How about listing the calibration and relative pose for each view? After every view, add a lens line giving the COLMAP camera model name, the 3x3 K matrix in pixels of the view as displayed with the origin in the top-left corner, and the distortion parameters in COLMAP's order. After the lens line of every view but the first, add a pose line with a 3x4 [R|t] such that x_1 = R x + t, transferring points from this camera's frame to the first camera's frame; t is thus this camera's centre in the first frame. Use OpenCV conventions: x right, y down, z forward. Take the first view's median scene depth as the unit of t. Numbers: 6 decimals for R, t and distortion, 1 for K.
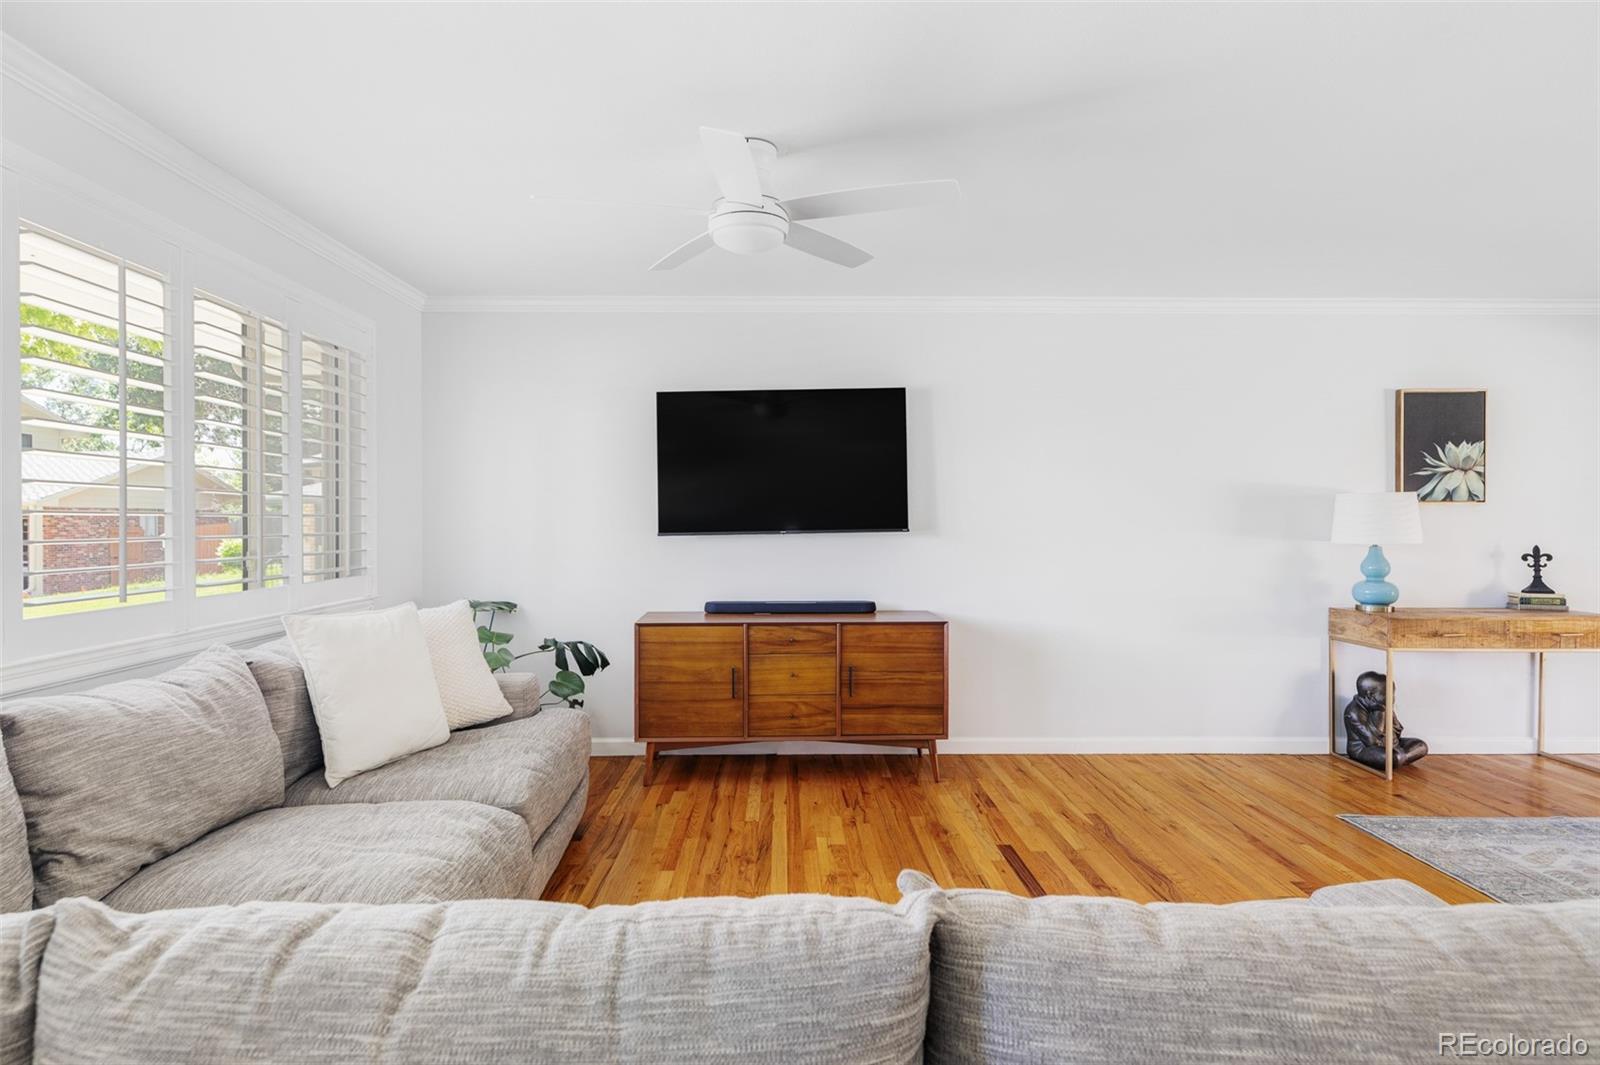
lens RADIAL K [[854.6, 0, 800.8], [0, 854.6, 522.8], [0, 0, 1]] dist [0.000634, -0.000977]
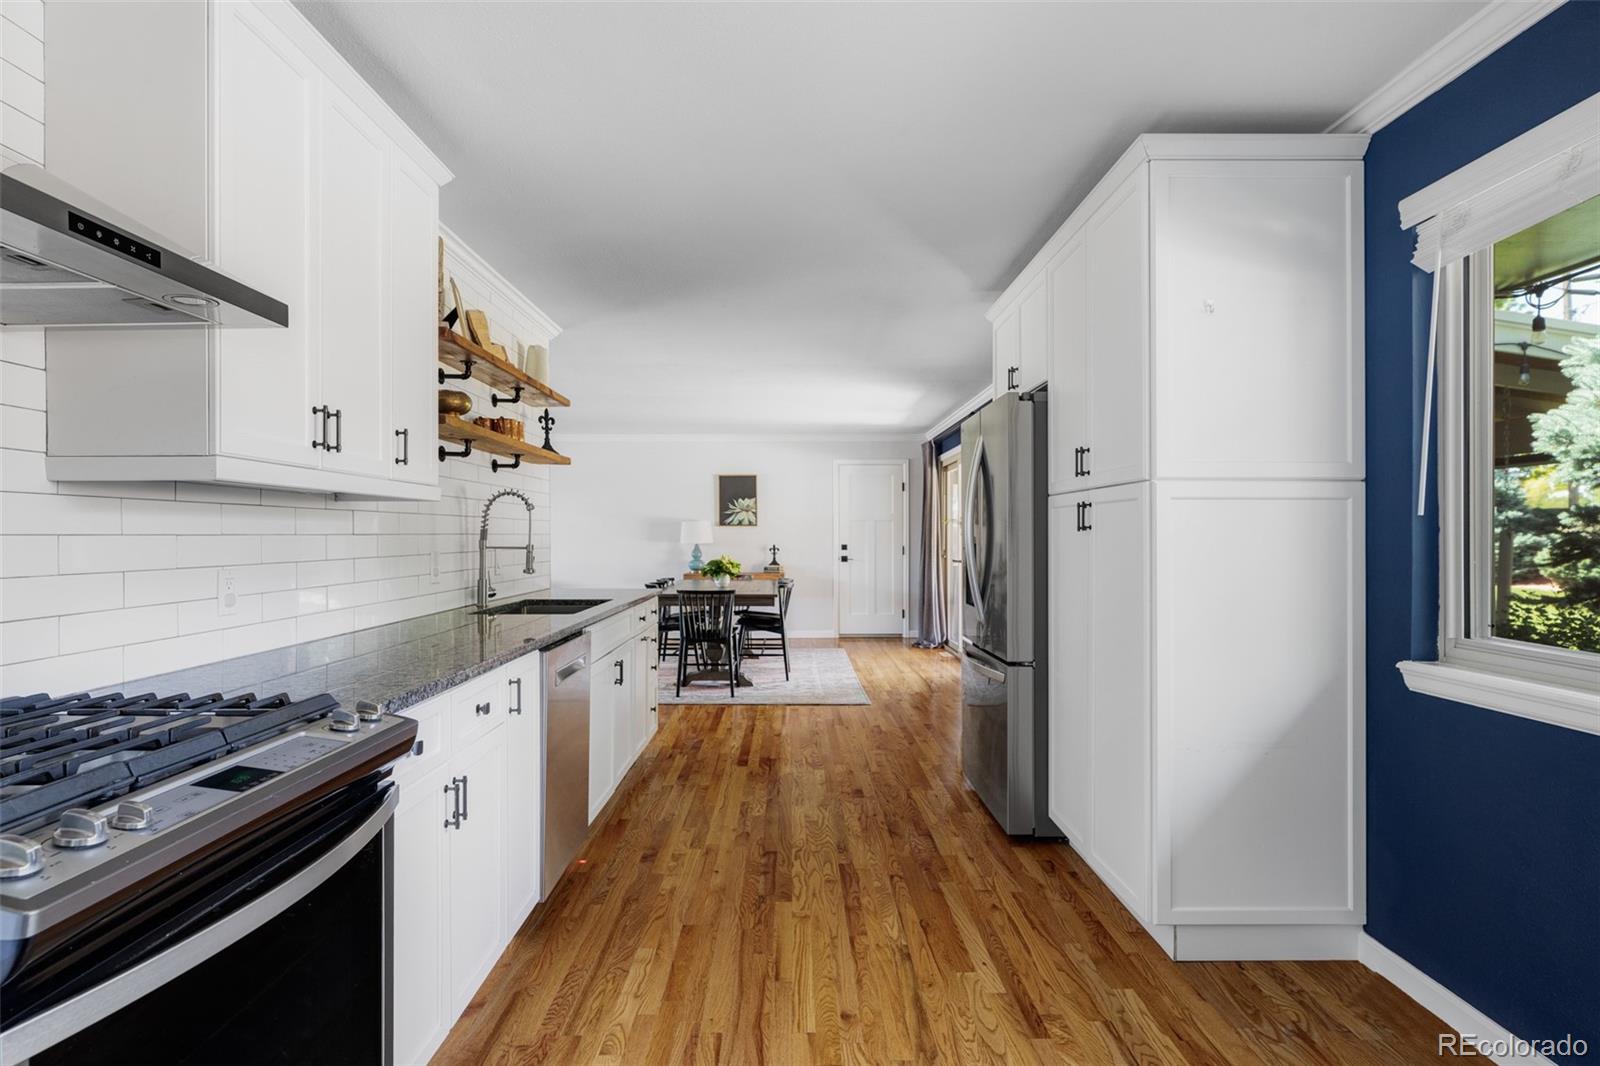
lens RADIAL K [[867.0, 0, 779.4], [0, 867.0, 532.9], [0, 0, 1]] dist [-0.000866, -0.000390]
pose [[0.999460, -0.001005, -0.032839, 0.993335], [0.000851, 0.999989, -0.004704, 0.007471], [0.032843, 0.004673, 0.999450, -1.343399]]
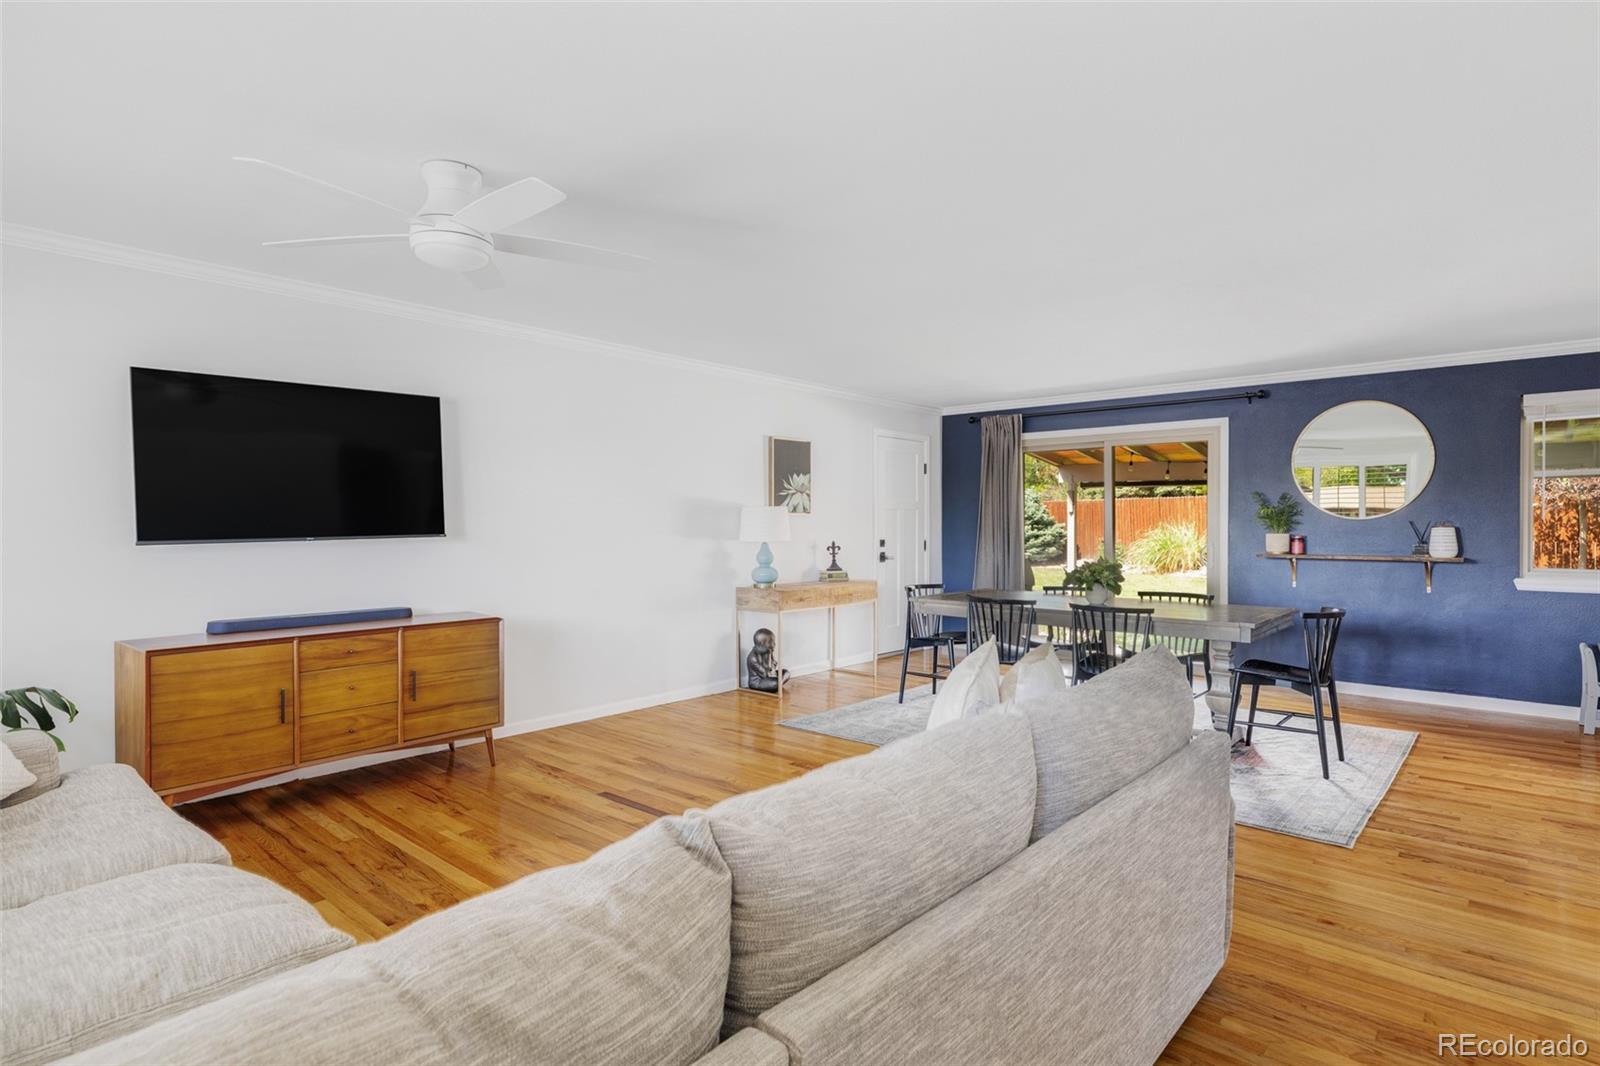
lens RADIAL K [[817.1, 0, 804.2], [0, 817.1, 577.6], [0, 0, 1]] dist [-0.000767, -0.000549]
pose [[0.669663, -0.049383, 0.741021, -0.328765], [0.003627, 0.997992, 0.063231, -0.001818], [-0.742656, -0.039656, 0.668498, 0.014672]]
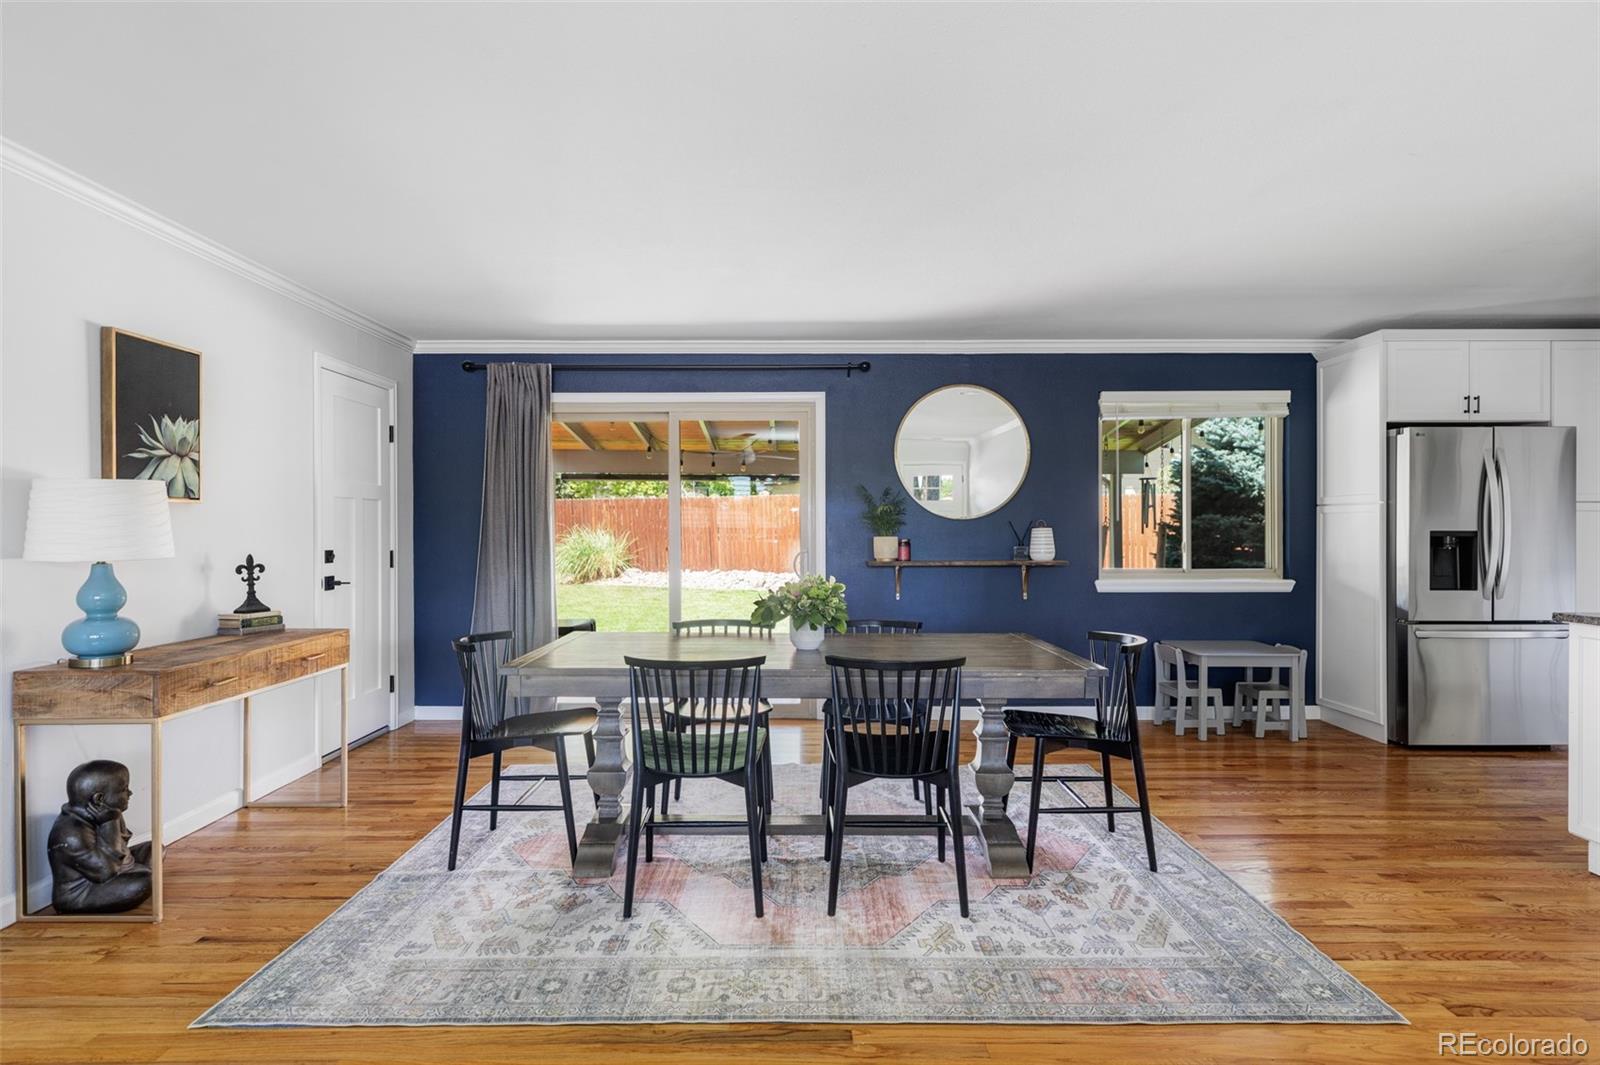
lens RADIAL K [[867.0, 0, 779.4], [0, 867.0, 532.4], [0, 0, 1]] dist [-0.000866, -0.000390]
pose [[0.019508, -0.004515, 0.999799, 0.038183], [0.003782, 0.999983, 0.004442, 0.003525], [-0.999803, 0.003695, 0.019525, 0.495586]]
